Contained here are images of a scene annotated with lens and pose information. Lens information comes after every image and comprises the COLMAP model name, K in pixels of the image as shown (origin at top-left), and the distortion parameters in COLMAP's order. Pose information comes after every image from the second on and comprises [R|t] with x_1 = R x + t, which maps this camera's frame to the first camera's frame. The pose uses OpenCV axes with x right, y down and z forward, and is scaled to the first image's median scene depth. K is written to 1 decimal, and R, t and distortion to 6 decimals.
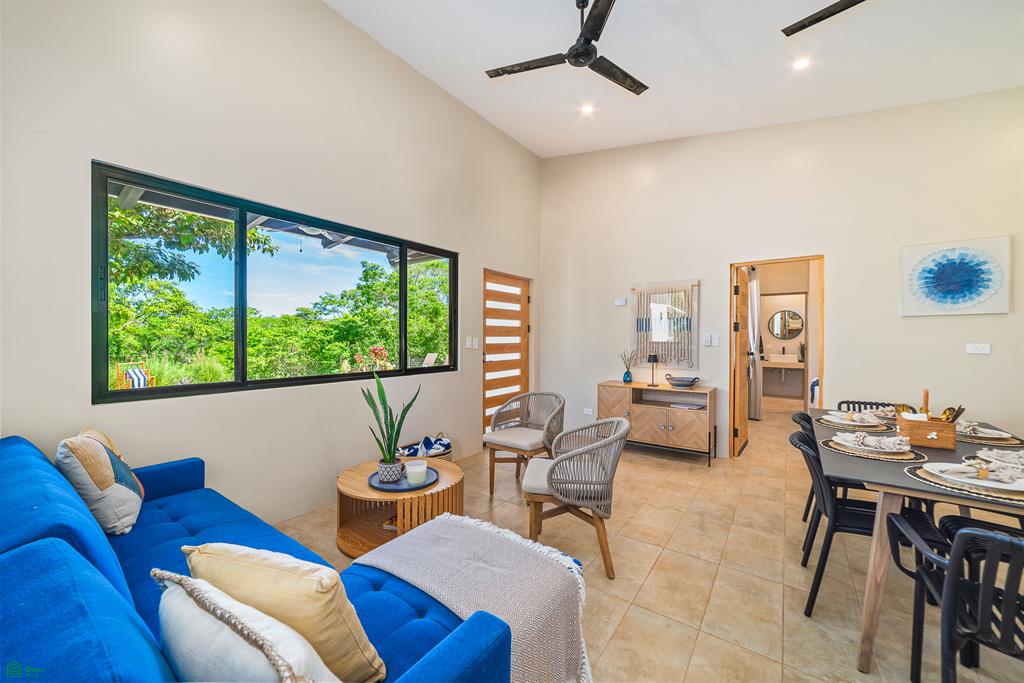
lens RADIAL K [[394.1, 0, 503.0], [0, 394.1, 343.6], [0, 0, 1]] dist [-0.002731, 0.000866]
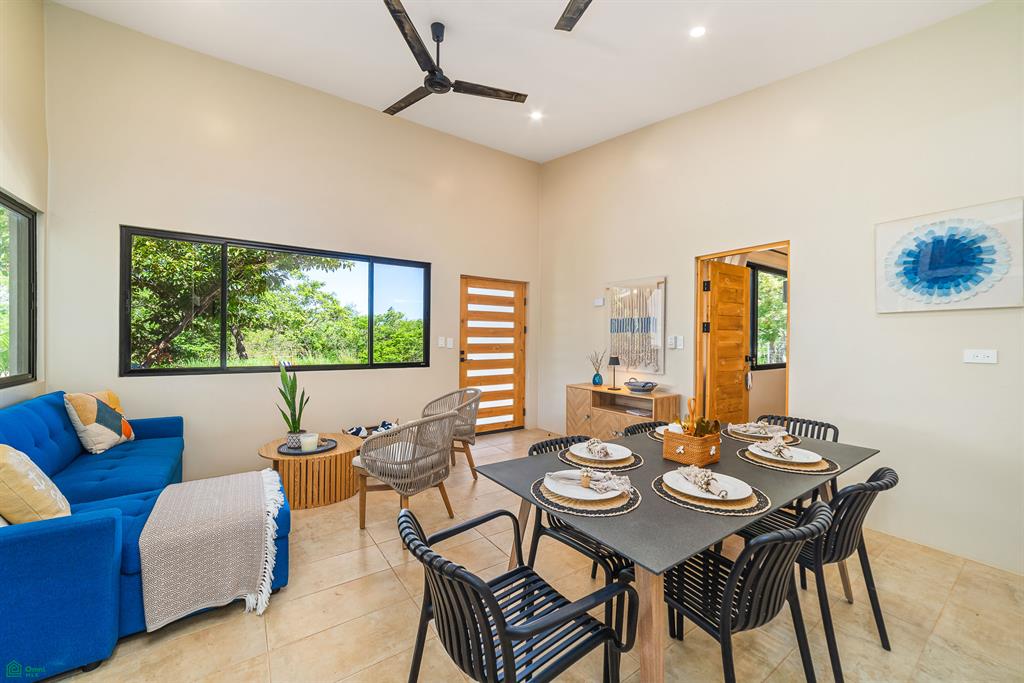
lens RADIAL K [[394.1, 0, 515.4], [0, 394.1, 340.3], [0, 0, 1]] dist [-0.002731, 0.000866]
pose [[0.940659, 0.008391, -0.339249, 0.511793], [-0.013119, 0.999846, -0.011644, 0.002367], [0.339099, 0.015404, 0.940625, 0.020196]]
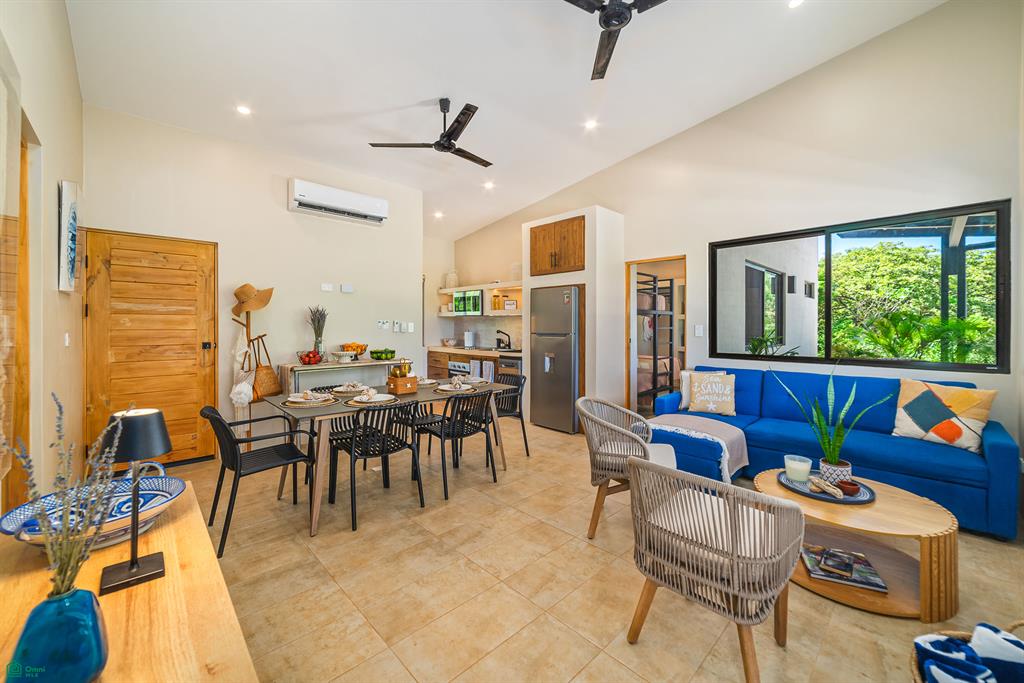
lens RADIAL K [[394.1, 0, 507.0], [0, 394.1, 326.4], [0, 0, 1]] dist [-0.002731, 0.000866]
pose [[-0.981845, 0.000285, 0.189687, 0.177168], [0.003242, 0.999878, 0.015279, -0.017452], [-0.189659, 0.015617, -0.981726, 1.256195]]
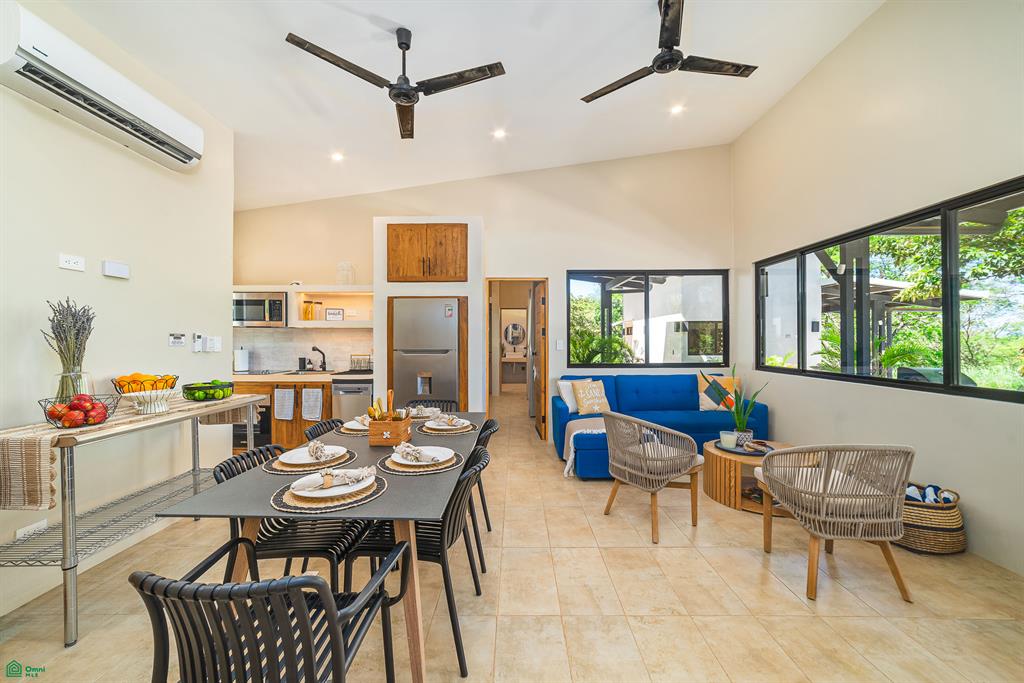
lens RADIAL K [[394.1, 0, 507.6], [0, 394.1, 337.7], [0, 0, 1]] dist [-0.002731, 0.000866]
pose [[-0.820673, -0.002607, -0.571392, 0.718054], [-0.005878, 0.999975, 0.003879, -0.014896], [0.571367, 0.006542, -0.820668, 1.029834]]
